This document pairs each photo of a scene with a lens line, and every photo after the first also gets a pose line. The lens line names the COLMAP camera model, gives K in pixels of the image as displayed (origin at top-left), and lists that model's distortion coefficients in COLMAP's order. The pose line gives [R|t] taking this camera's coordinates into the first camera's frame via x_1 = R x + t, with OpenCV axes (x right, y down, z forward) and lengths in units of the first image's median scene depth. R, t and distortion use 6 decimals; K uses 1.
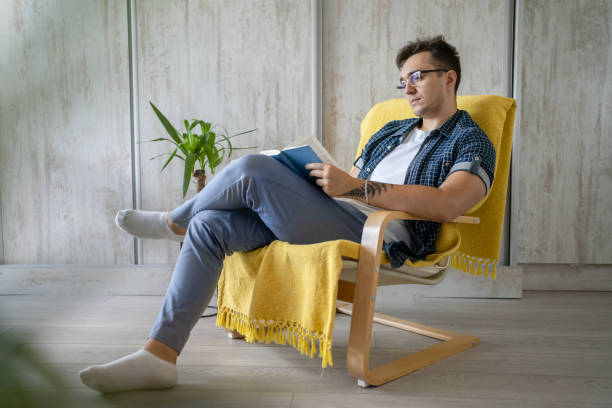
lens RADIAL K [[582.9, 0, 304.9], [0, 582.9, 136.8], [0, 0, 1]] dist [-0.012108, 0.029024]
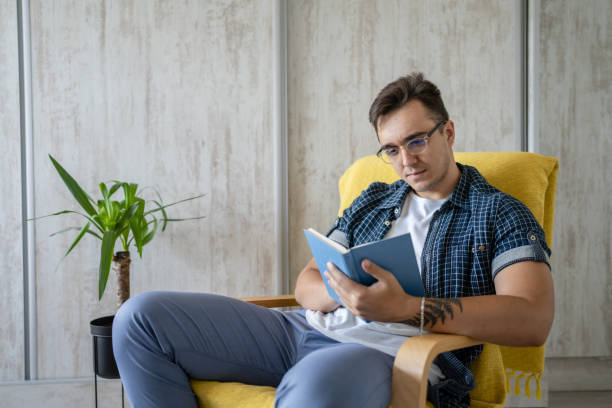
lens RADIAL K [[582.9, 0, 304.9], [0, 582.9, 136.8], [0, 0, 1]] dist [-0.012108, 0.029024]
pose [[0.988394, -0.000555, 0.151913, -0.064165], [0.005653, 0.999435, -0.033127, -0.057558], [-0.151809, 0.033601, 0.987839, 0.242191]]
